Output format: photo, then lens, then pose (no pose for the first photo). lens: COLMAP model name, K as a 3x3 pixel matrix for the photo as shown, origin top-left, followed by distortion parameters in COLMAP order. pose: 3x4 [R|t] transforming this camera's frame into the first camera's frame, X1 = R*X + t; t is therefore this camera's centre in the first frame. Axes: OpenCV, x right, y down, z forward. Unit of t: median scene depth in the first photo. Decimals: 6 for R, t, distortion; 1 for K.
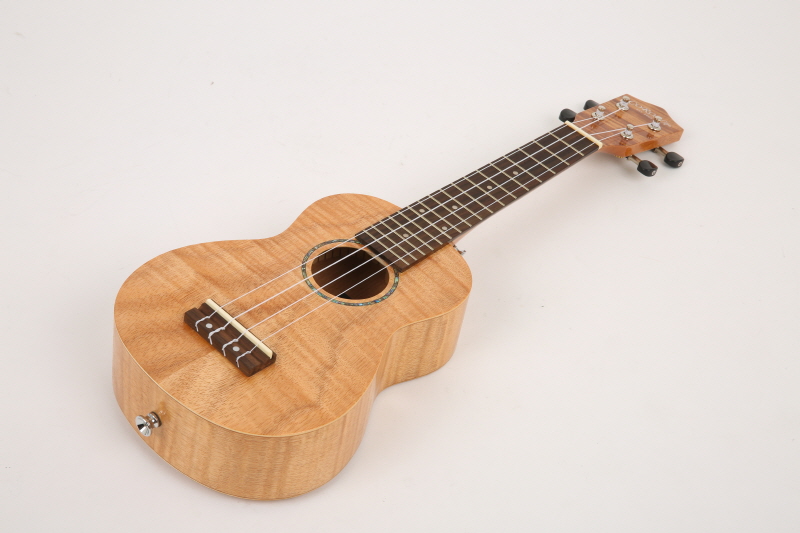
lens RADIAL K [[1375.3, 0, 399.1], [0, 1375.3, 255.8], [0, 0, 1]] dist [0.041771, 0.282531]
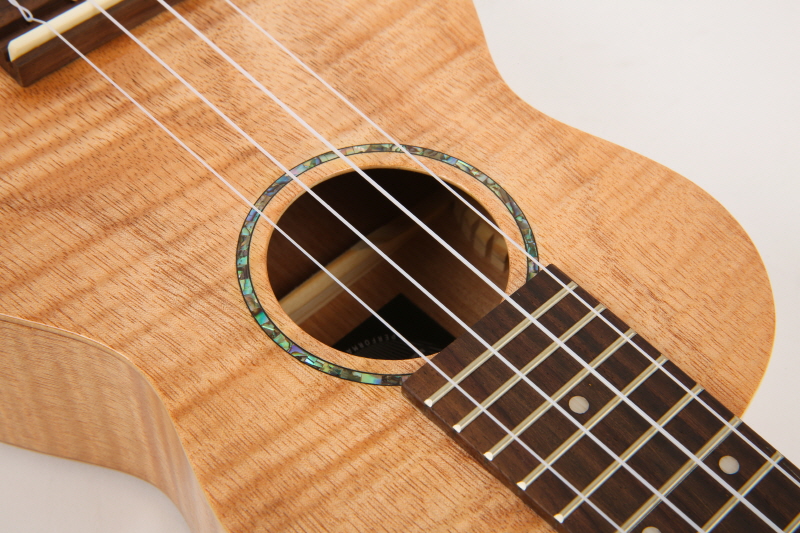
lens RADIAL K [[1301.0, 0, 400.3], [0, 1301.0, 250.5], [0, 0, 1]] dist [-0.045575, 0.062172]
pose [[-0.030370, 0.693420, -0.719893, 0.191818], [-0.704302, 0.496210, 0.507675, -0.152583], [0.709250, 0.522441, 0.473307, 0.893169]]
